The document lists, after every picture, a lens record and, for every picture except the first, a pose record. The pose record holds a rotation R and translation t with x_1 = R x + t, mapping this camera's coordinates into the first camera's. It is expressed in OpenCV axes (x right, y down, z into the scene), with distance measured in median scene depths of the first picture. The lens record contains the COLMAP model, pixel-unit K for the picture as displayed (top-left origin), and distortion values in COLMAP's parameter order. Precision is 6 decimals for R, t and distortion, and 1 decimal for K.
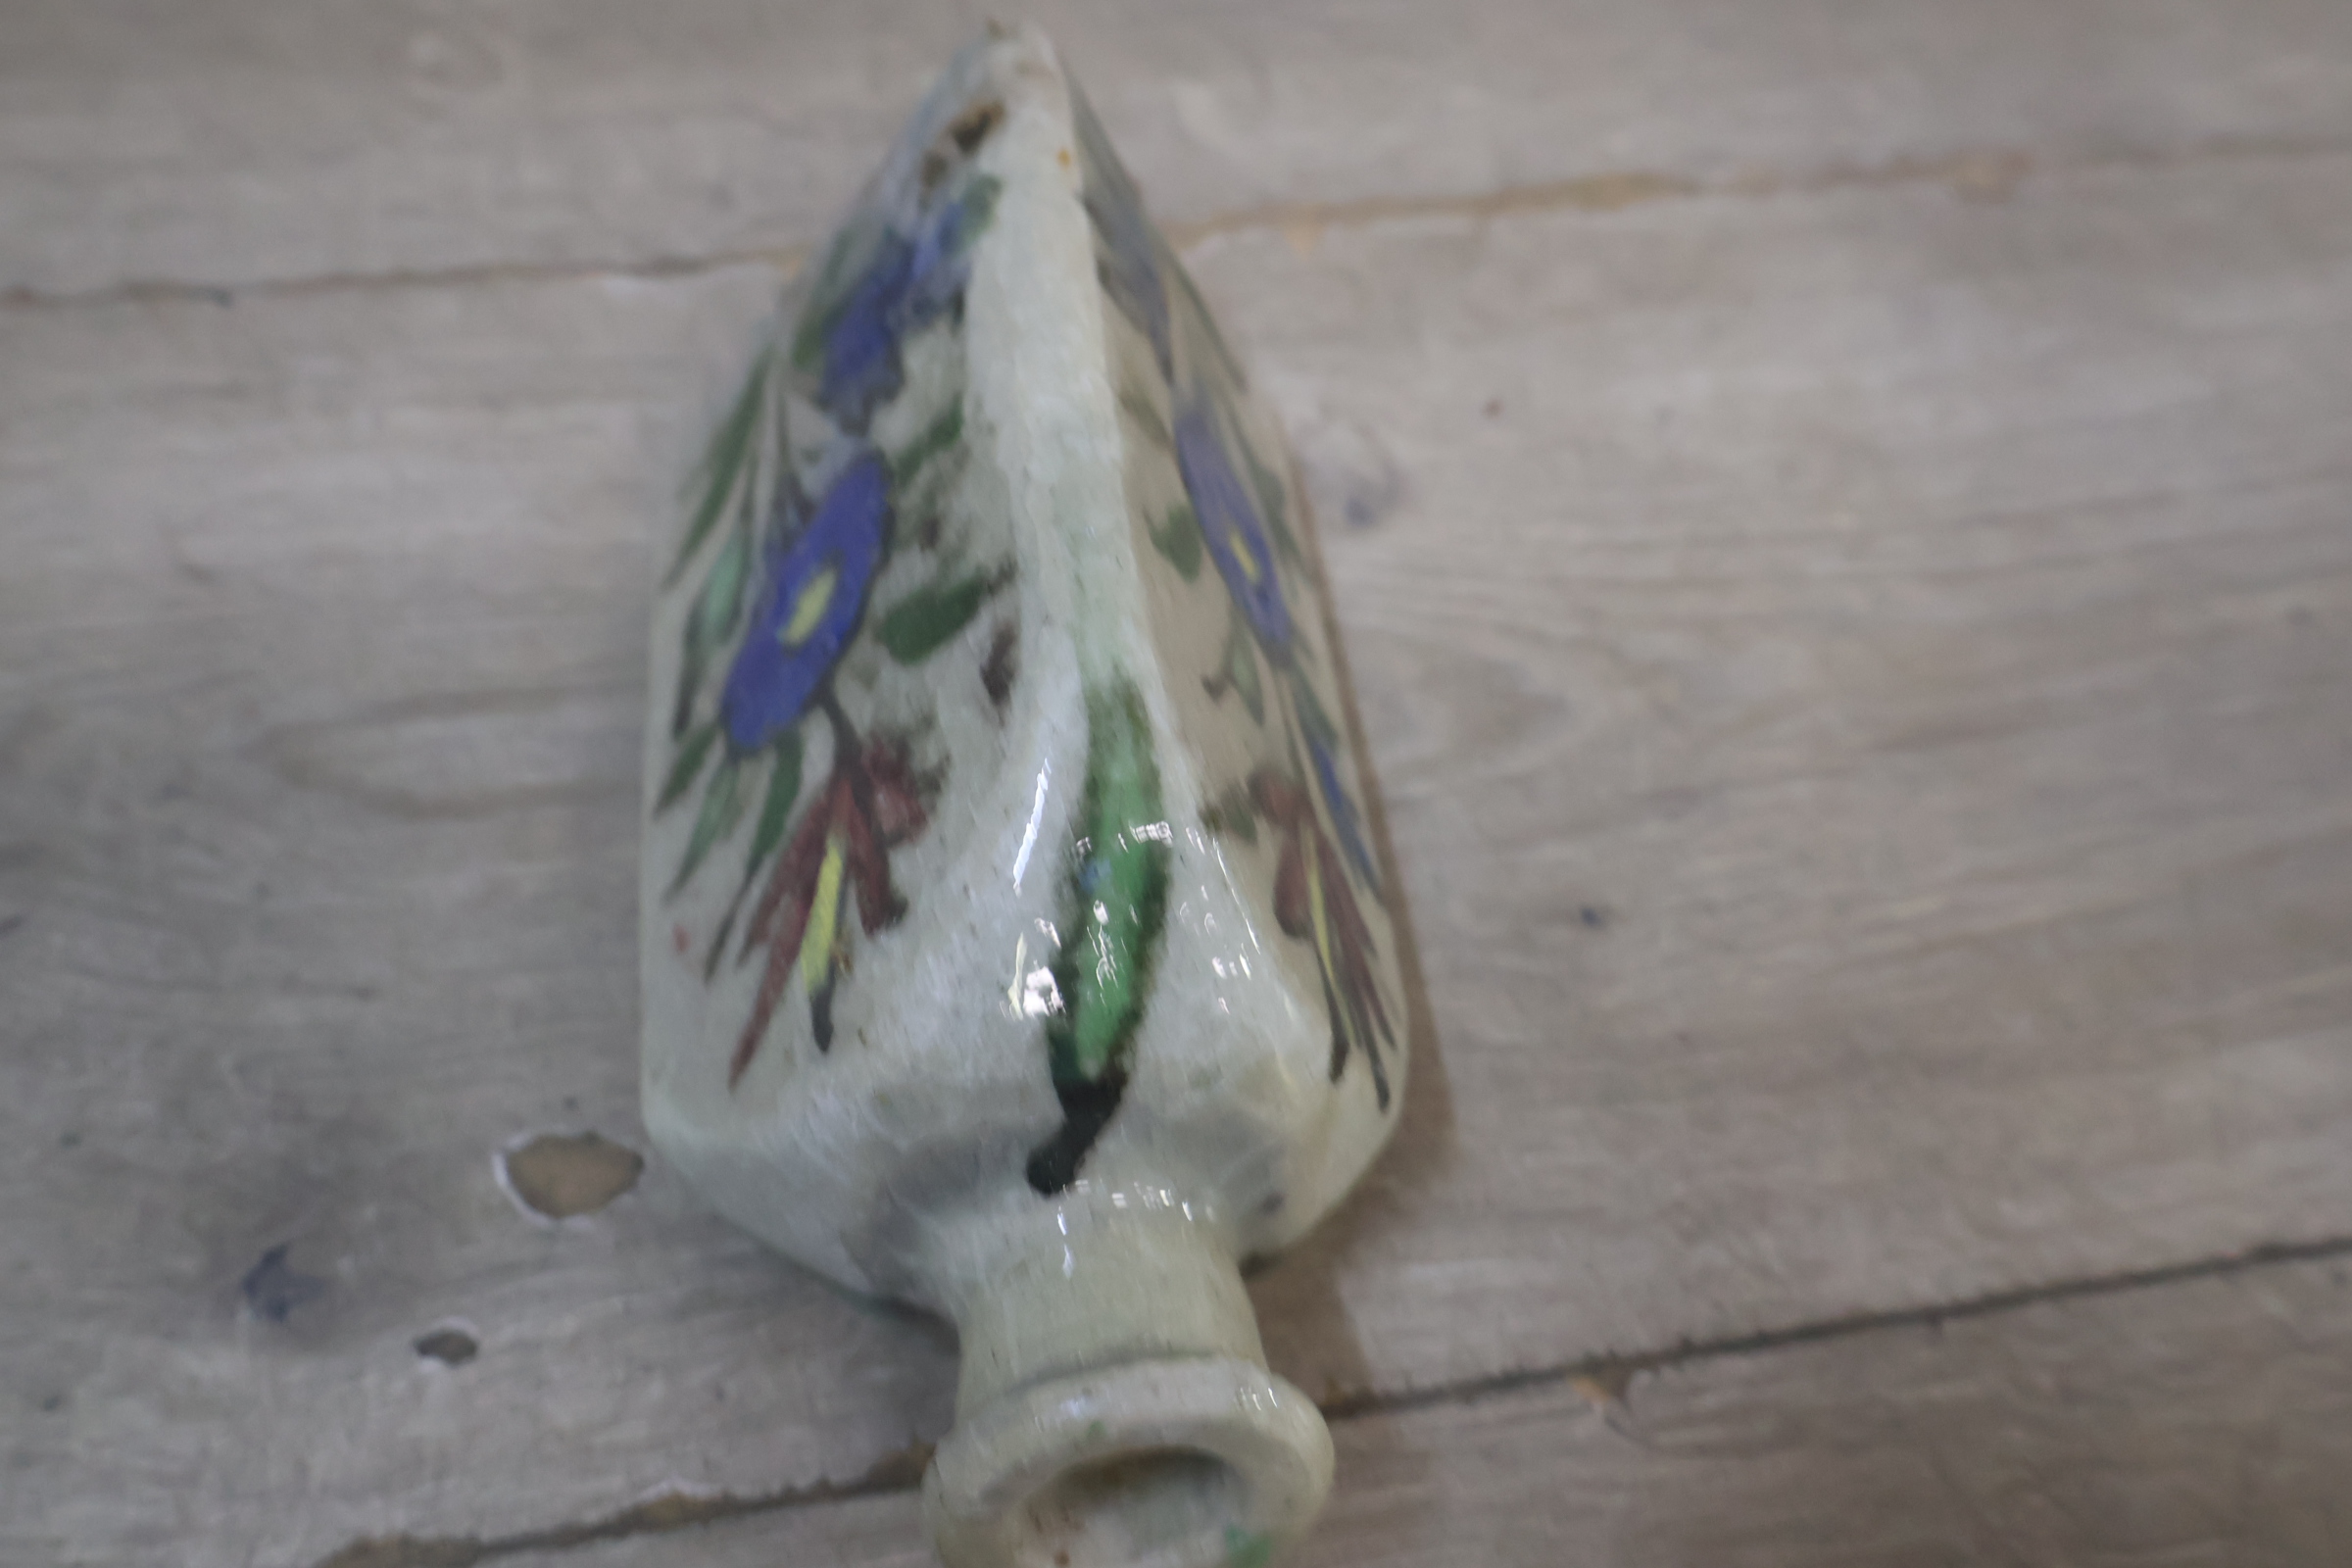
lens RADIAL K [[2158.7, 0, 1196.6], [0, 2158.7, 777.1], [0, 0, 1]] dist [0.013734, 0.000000]
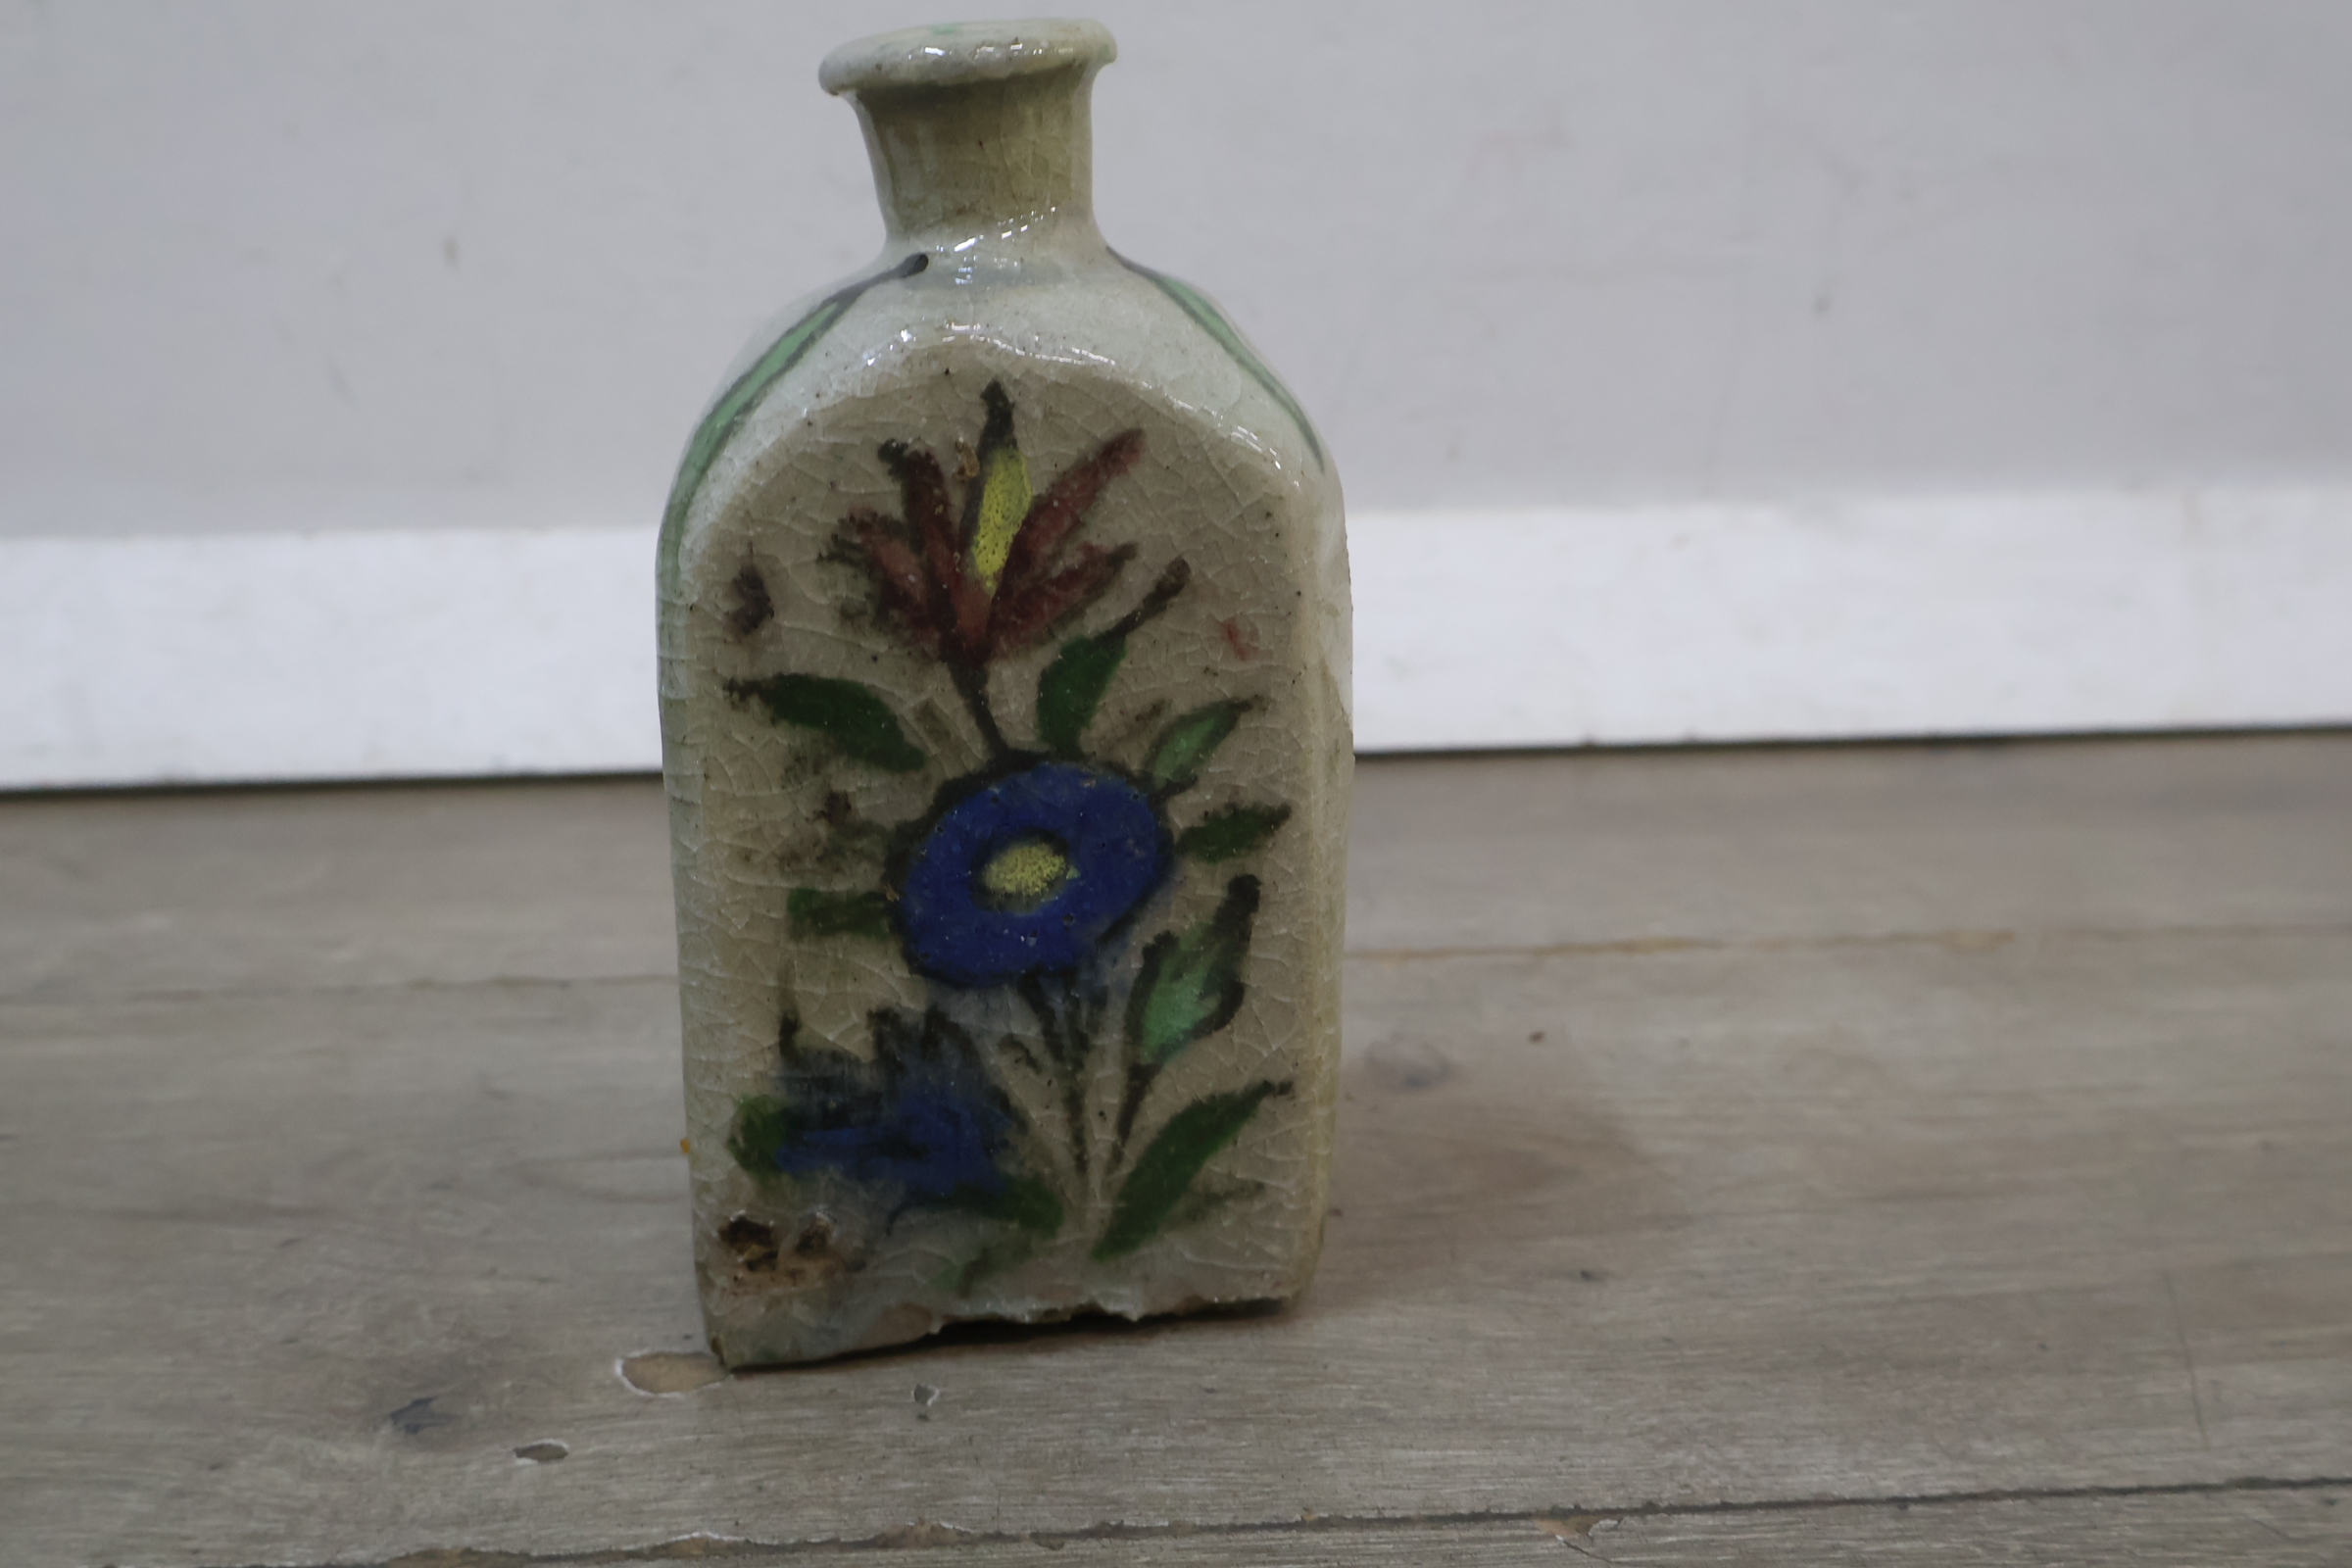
lens RADIAL K [[2158.7, 0, 1190.8], [0, 2158.7, 838.4], [0, 0, 1]] dist [0.013734, 0.000000]
pose [[0.988398, -0.041212, -0.146187, 0.164618], [-0.056975, 0.791599, -0.608379, 0.630284], [0.140794, 0.609649, 0.780067, -0.049474]]
